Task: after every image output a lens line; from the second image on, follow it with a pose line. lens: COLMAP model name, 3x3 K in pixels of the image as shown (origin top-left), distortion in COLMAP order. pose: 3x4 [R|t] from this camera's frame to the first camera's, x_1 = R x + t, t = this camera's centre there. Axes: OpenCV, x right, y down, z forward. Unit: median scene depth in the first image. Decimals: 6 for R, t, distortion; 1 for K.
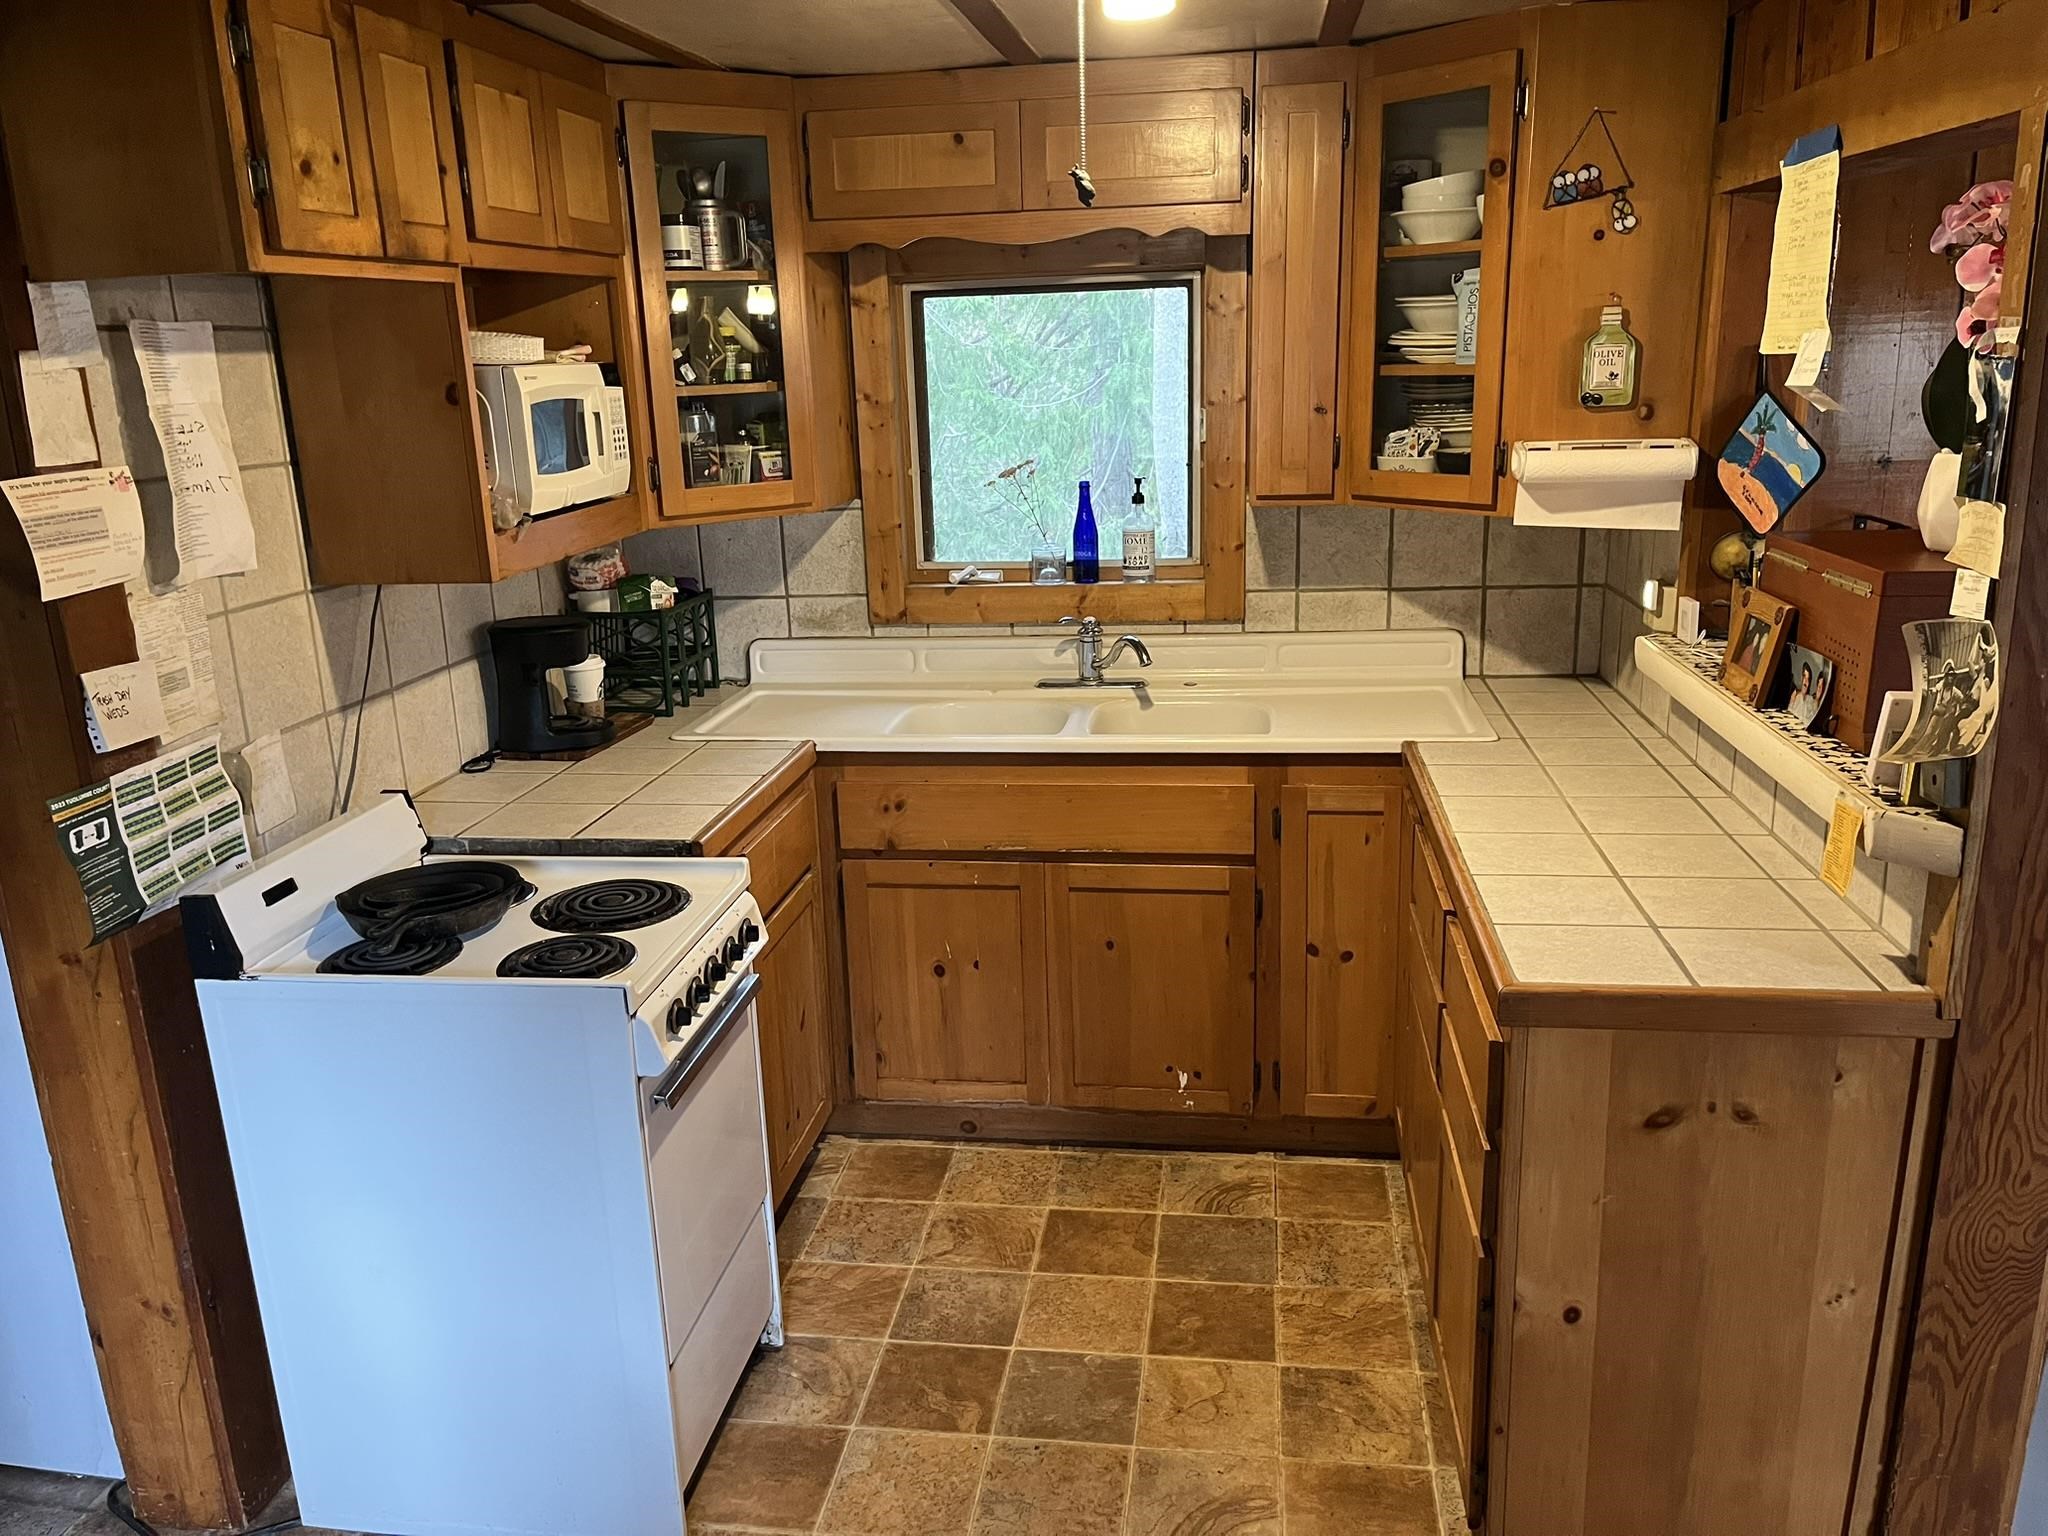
lens RADIAL K [[1553.2, 0, 1016.9], [0, 1553.2, 770.1], [0, 0, 1]] dist [0.016397, -0.038950]
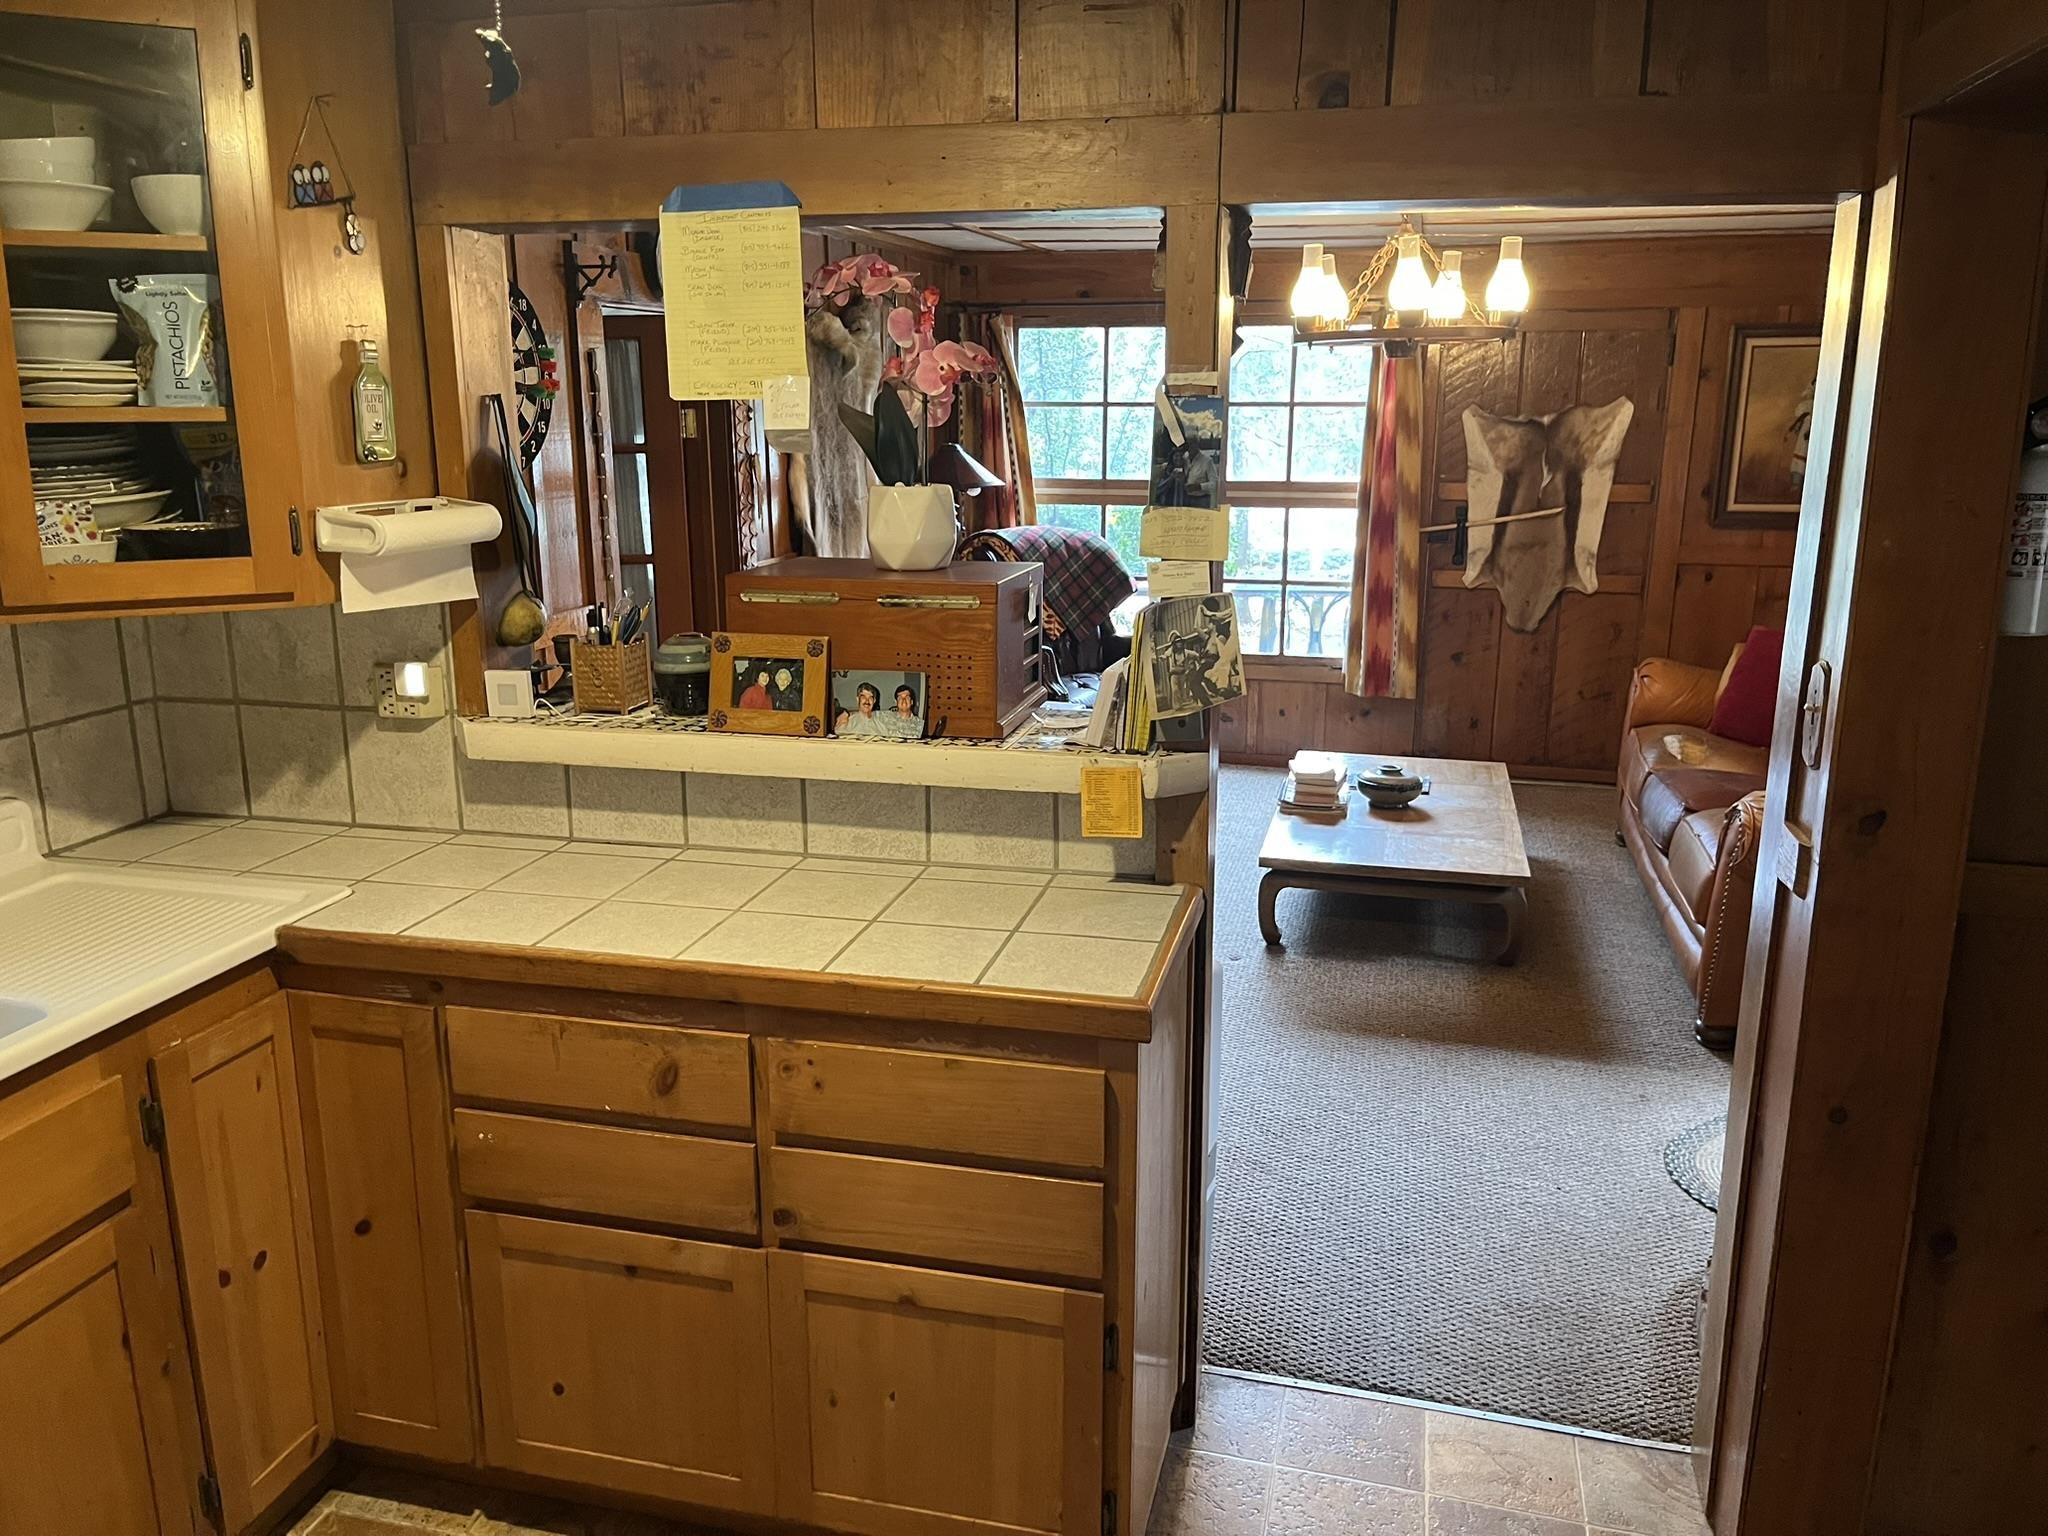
lens RADIAL K [[1553.2, 0, 1023.2], [0, 1553.2, 776.6], [0, 0, 1]] dist [0.016397, -0.038950]
pose [[0.092696, -0.203367, 0.974705, -0.420021], [0.256193, 0.950832, 0.174022, -0.127769], [-0.962171, 0.233581, 0.140240, 0.581085]]
